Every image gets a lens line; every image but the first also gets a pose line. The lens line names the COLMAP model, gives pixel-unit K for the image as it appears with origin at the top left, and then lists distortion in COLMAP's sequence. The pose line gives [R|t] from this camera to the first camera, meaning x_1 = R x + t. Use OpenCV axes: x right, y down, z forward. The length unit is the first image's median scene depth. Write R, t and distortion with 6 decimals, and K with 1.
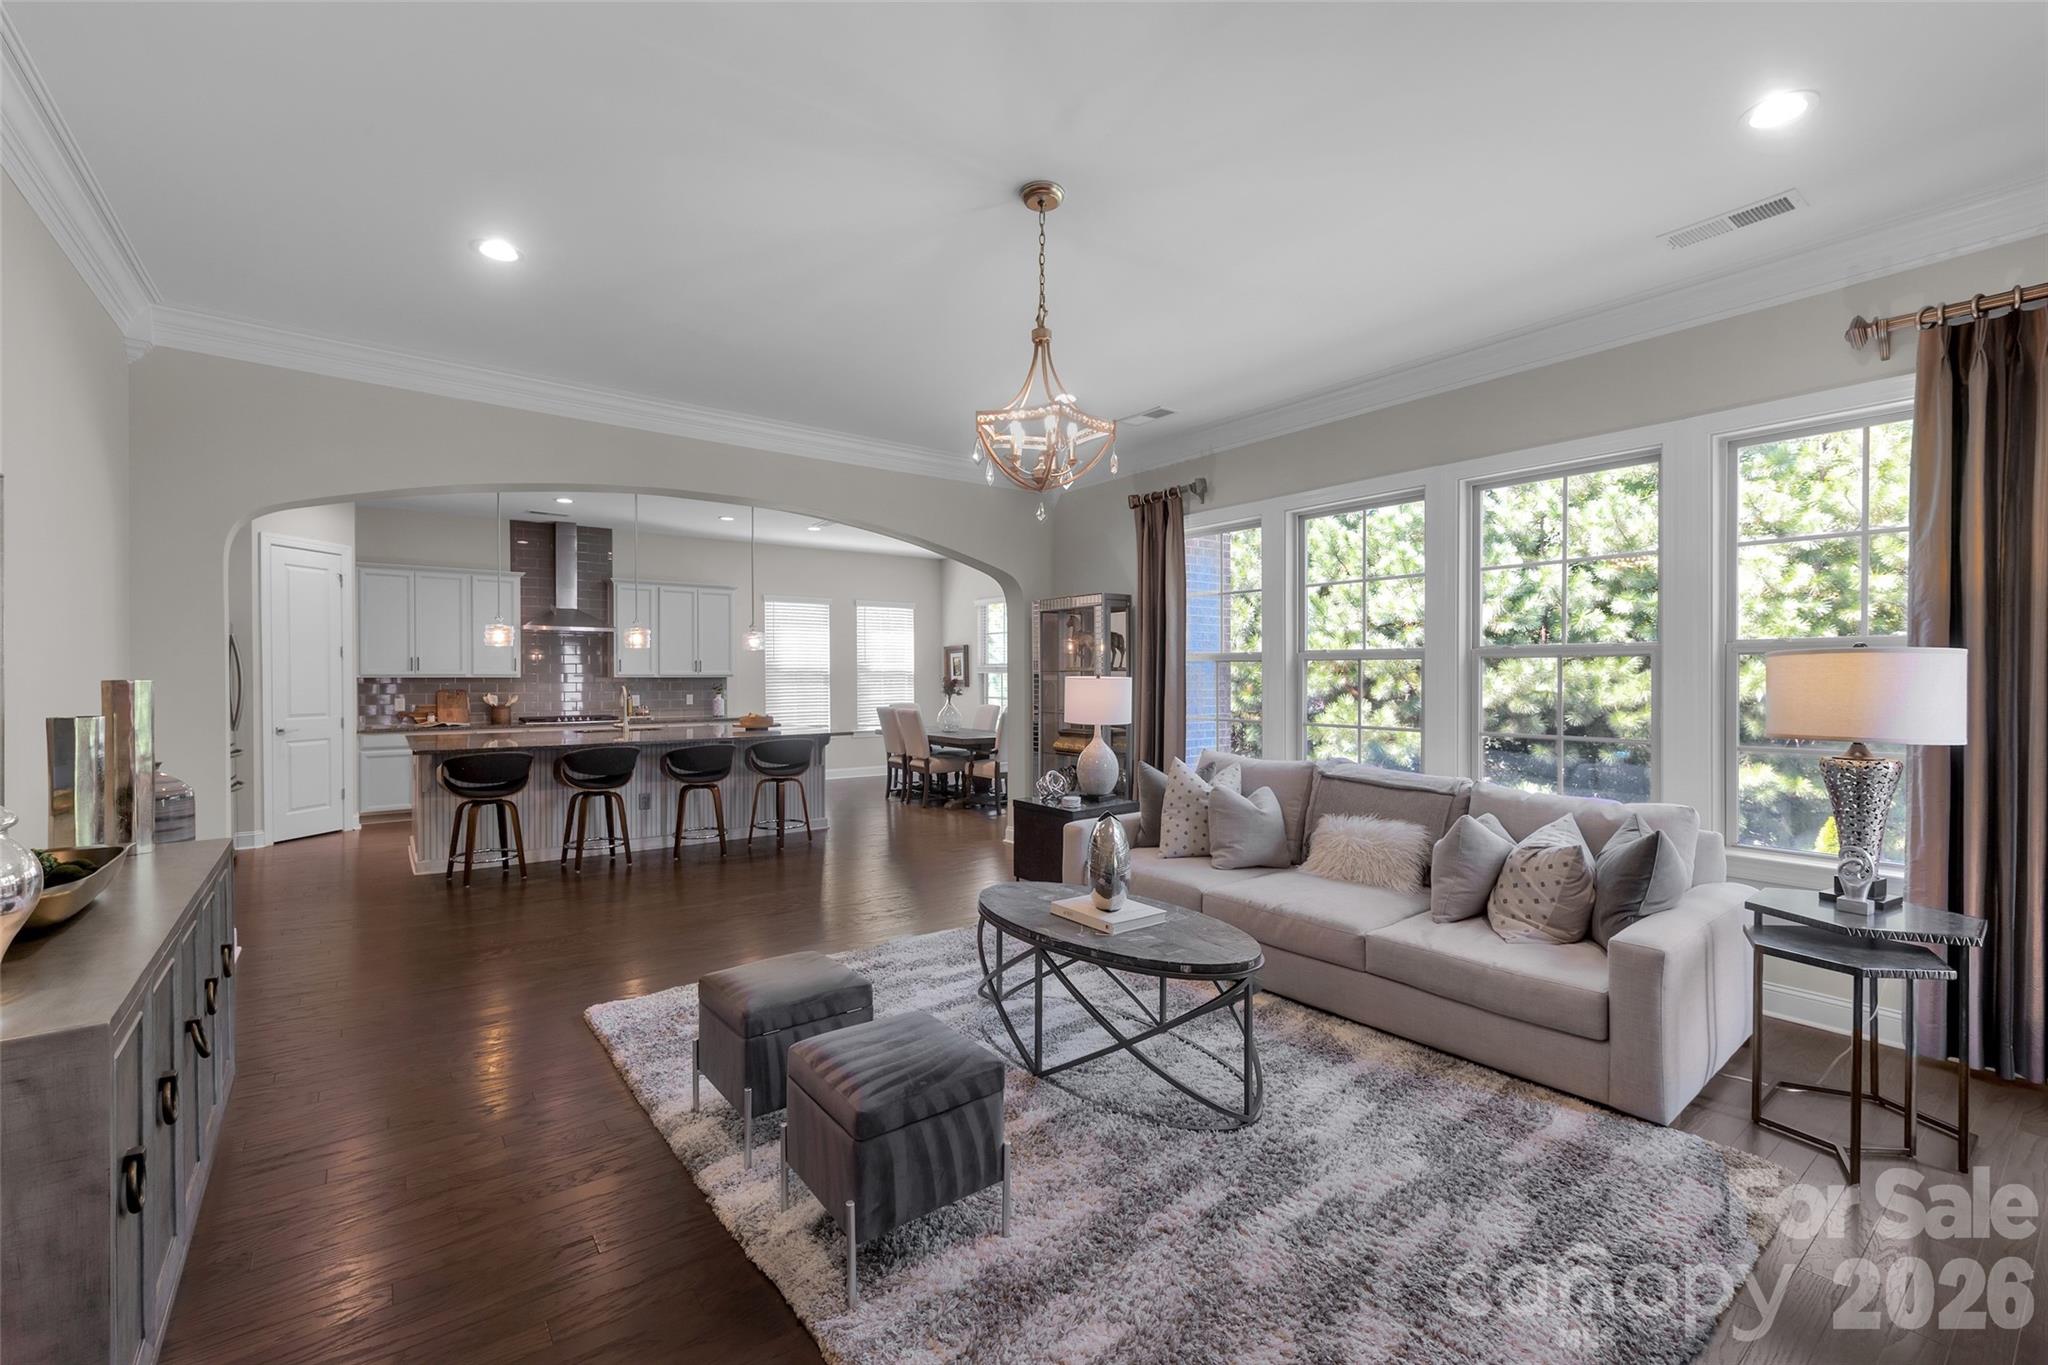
lens RADIAL K [[869.3, 0, 1028.4], [0, 869.3, 683.4], [0, 0, 1]] dist [-0.000427, -0.000053]
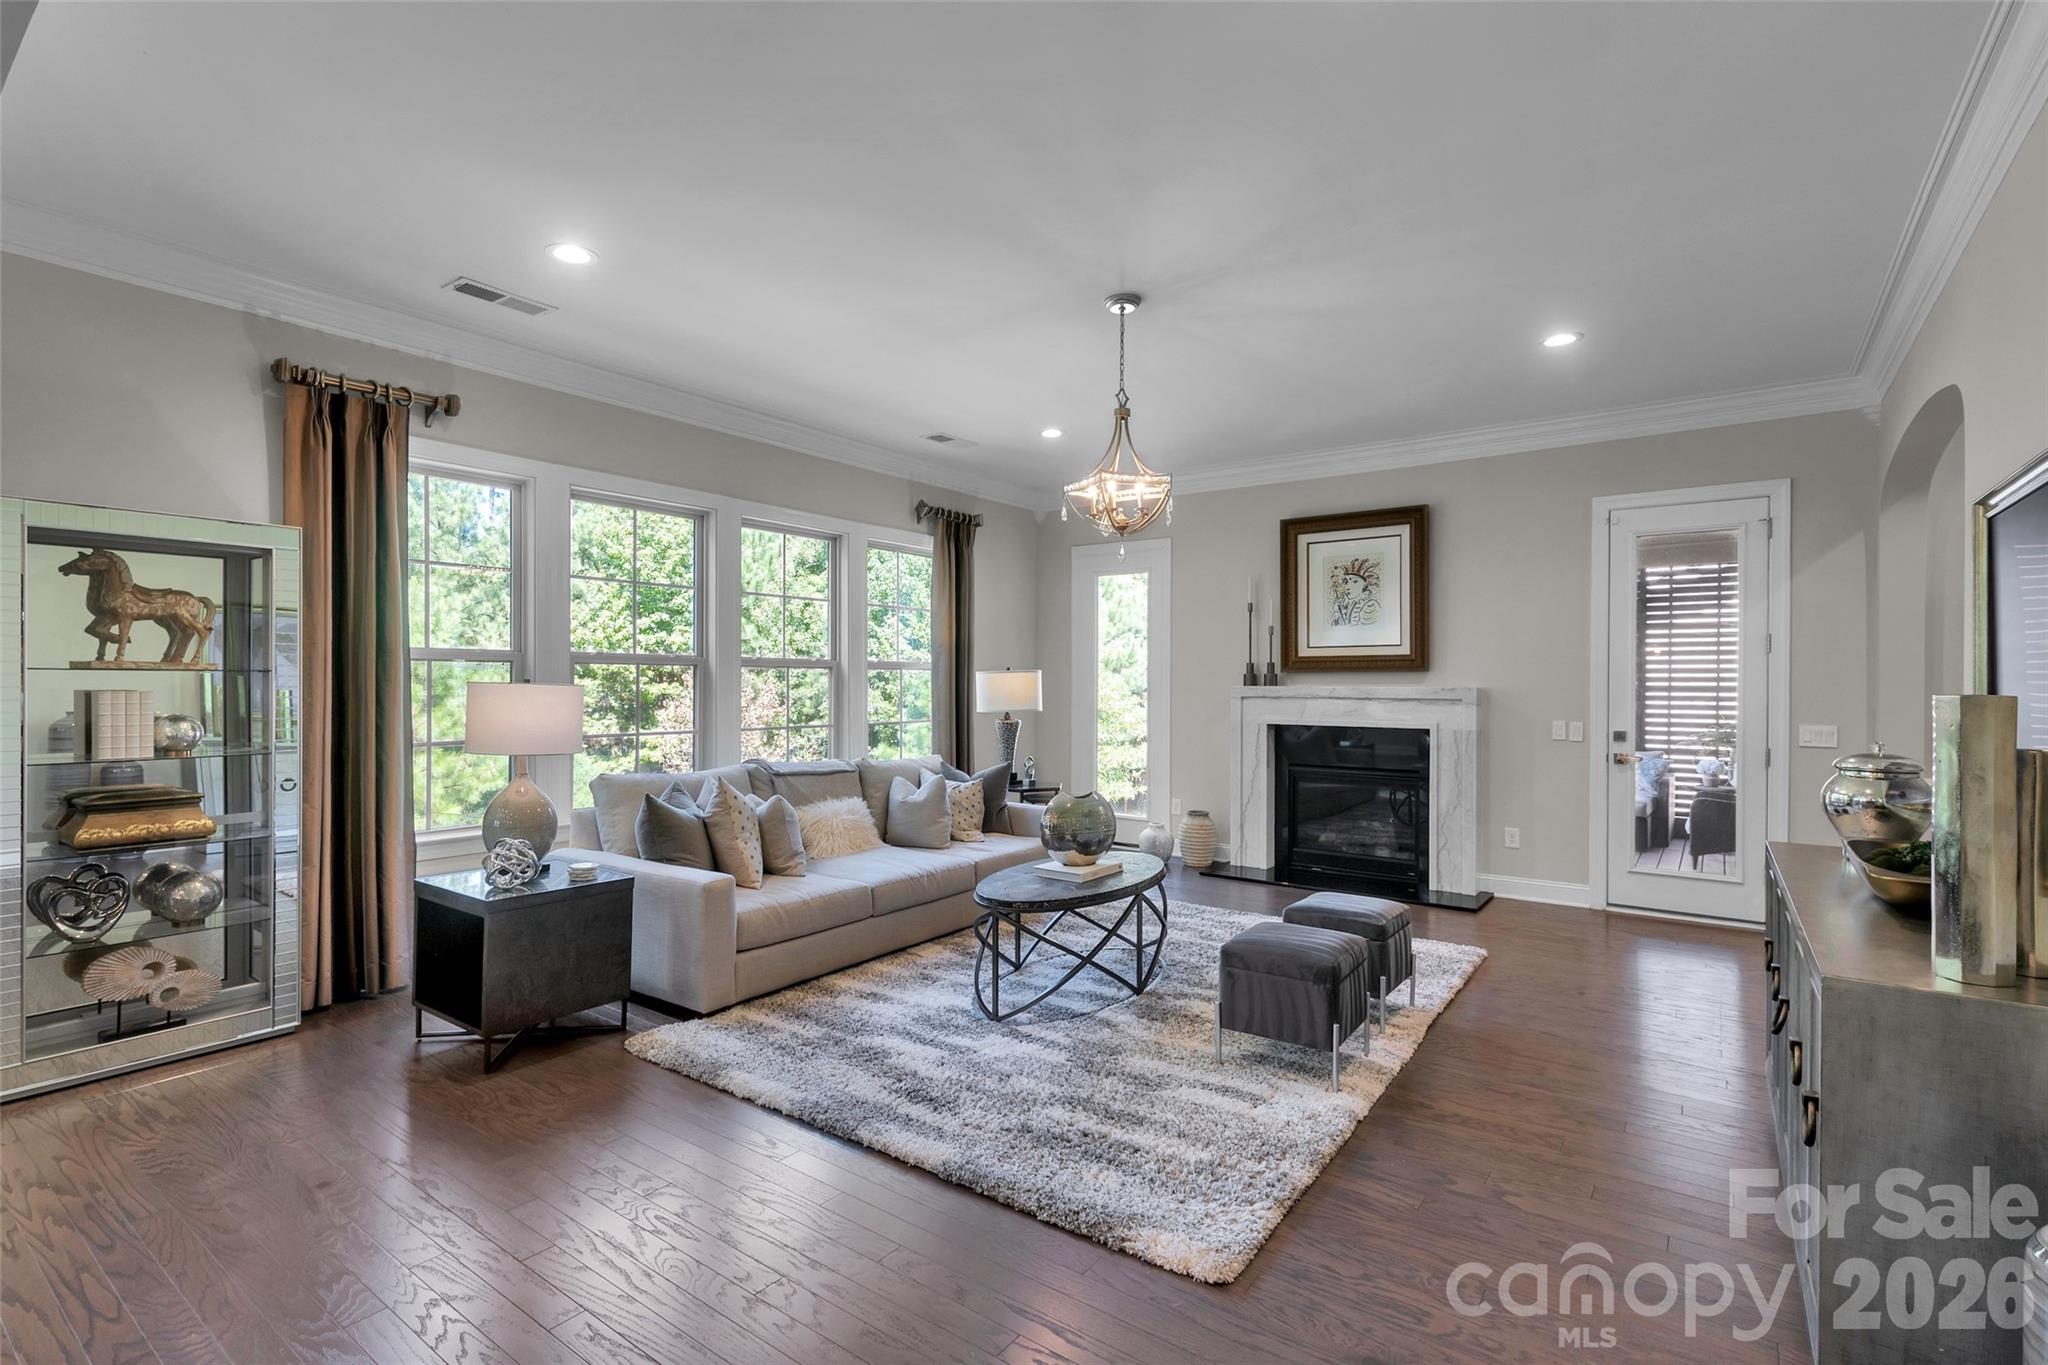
lens RADIAL K [[869.3, 0, 1028.4], [0, 869.3, 683.4], [0, 0, 1]] dist [-0.000427, -0.000053]
pose [[-0.255465, 0.006733, 0.966795, -0.936358], [0.009943, 0.999941, -0.004337, 0.003611], [-0.966767, 0.008505, -0.255517, 1.176244]]
